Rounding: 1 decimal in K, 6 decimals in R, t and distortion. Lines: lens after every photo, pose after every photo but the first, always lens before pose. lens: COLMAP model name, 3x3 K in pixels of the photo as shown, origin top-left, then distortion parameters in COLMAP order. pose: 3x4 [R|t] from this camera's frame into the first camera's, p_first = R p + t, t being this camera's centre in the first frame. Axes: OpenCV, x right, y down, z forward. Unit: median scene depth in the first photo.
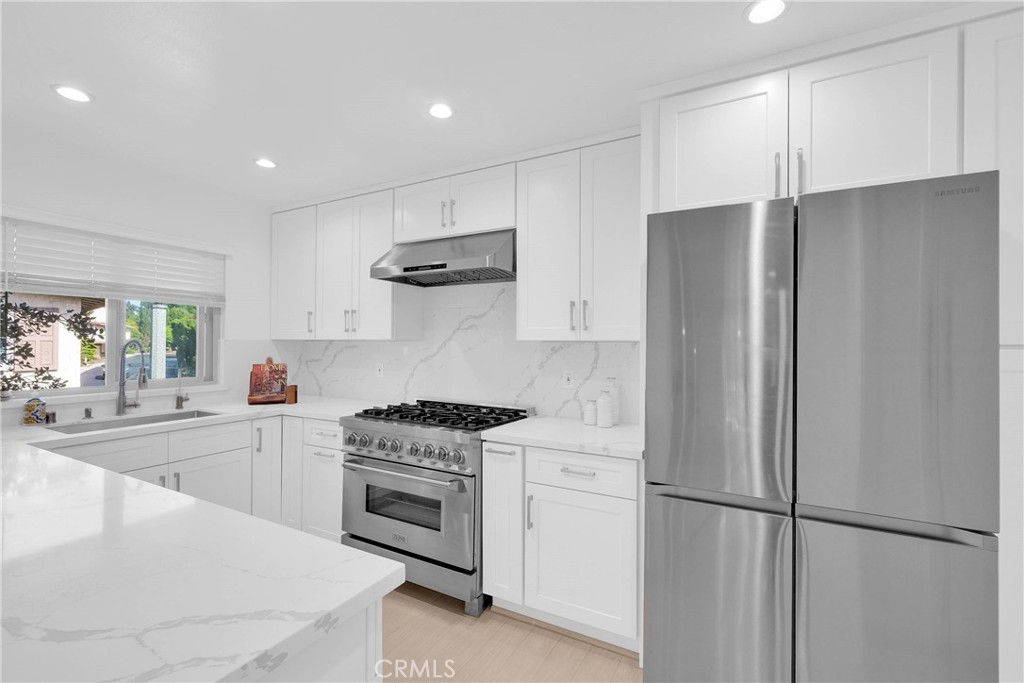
lens RADIAL K [[447.1, 0, 512.6], [0, 447.1, 342.1], [0, 0, 1]] dist [-0.001962, 0.000118]
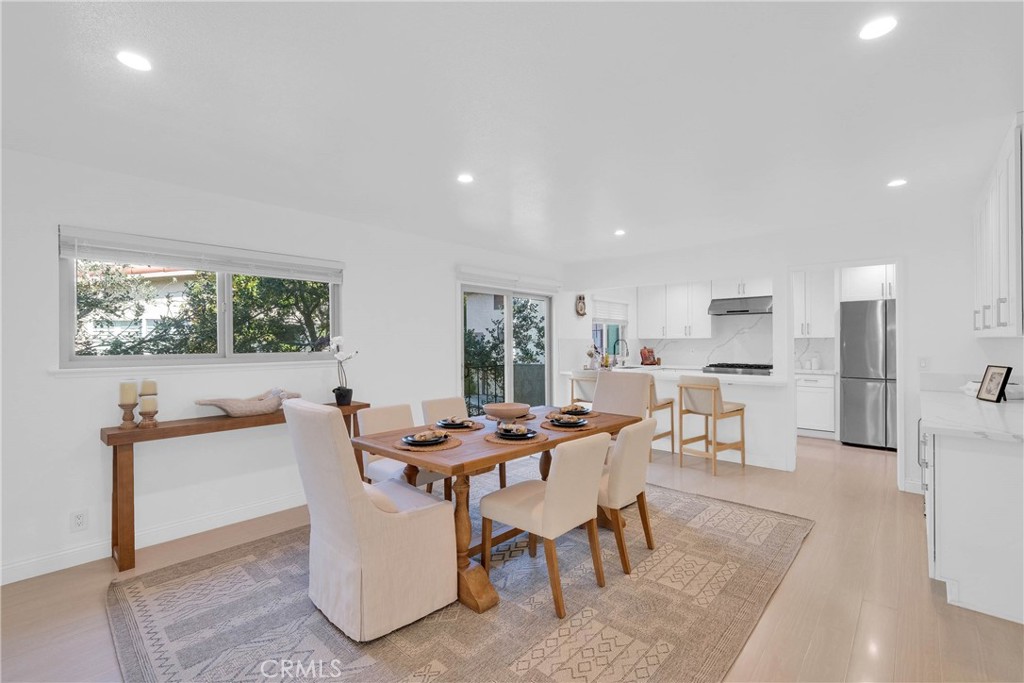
lens RADIAL K [[447.1, 0, 511.6], [0, 447.1, 343.5], [0, 0, 1]] dist [-0.001962, 0.000118]
pose [[0.972441, -0.006743, -0.233053, -0.839223], [0.009261, 0.999910, 0.009712, -0.010729], [0.232967, -0.011603, 0.972415, -1.817983]]
